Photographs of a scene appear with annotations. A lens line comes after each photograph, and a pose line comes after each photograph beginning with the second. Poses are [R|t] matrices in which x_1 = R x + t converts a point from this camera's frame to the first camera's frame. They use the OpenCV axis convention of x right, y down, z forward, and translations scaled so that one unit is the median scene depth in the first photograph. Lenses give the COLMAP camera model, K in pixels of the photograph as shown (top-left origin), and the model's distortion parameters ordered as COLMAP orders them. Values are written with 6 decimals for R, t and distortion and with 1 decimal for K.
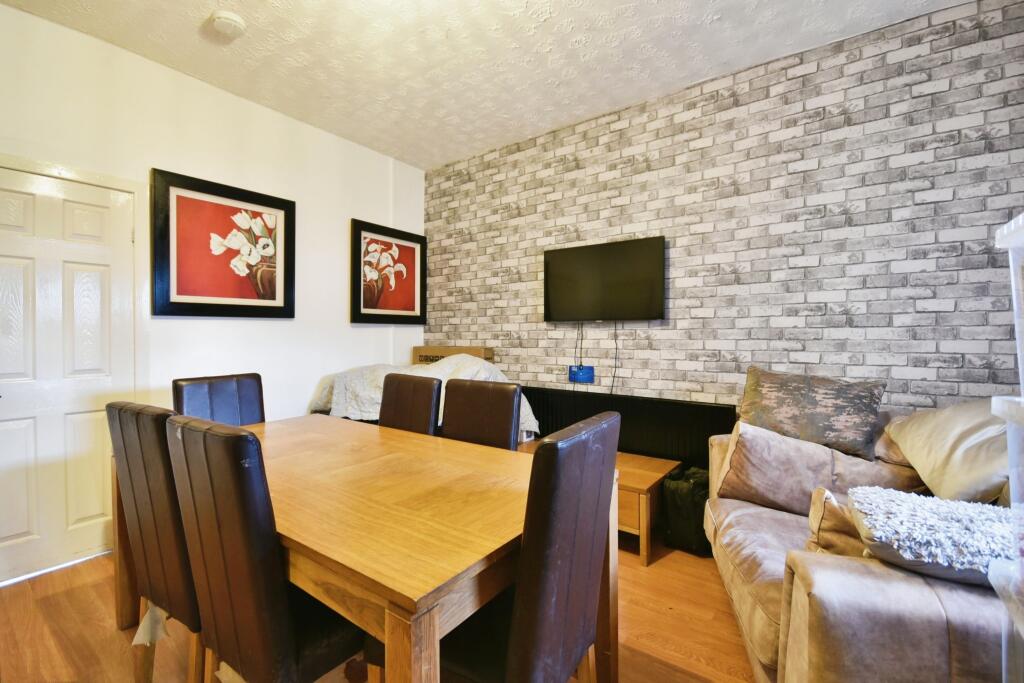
lens RADIAL K [[447.8, 0, 517.0], [0, 447.8, 336.3], [0, 0, 1]] dist [-0.001031, -0.009742]
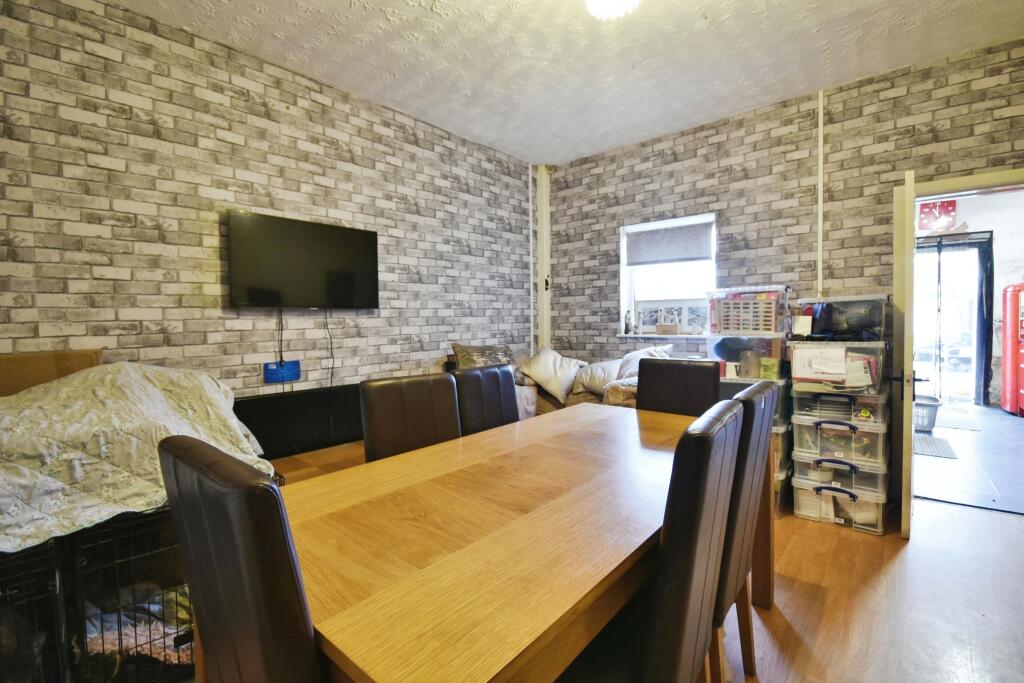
lens RADIAL K [[447.8, 0, 517.0], [0, 447.8, 336.3], [0, 0, 1]] dist [-0.001031, -0.009742]
pose [[0.083723, -0.039740, 0.995696, -0.661090], [0.015119, 0.999140, 0.038606, -0.006815], [-0.996374, 0.011822, 0.084252, 0.505514]]
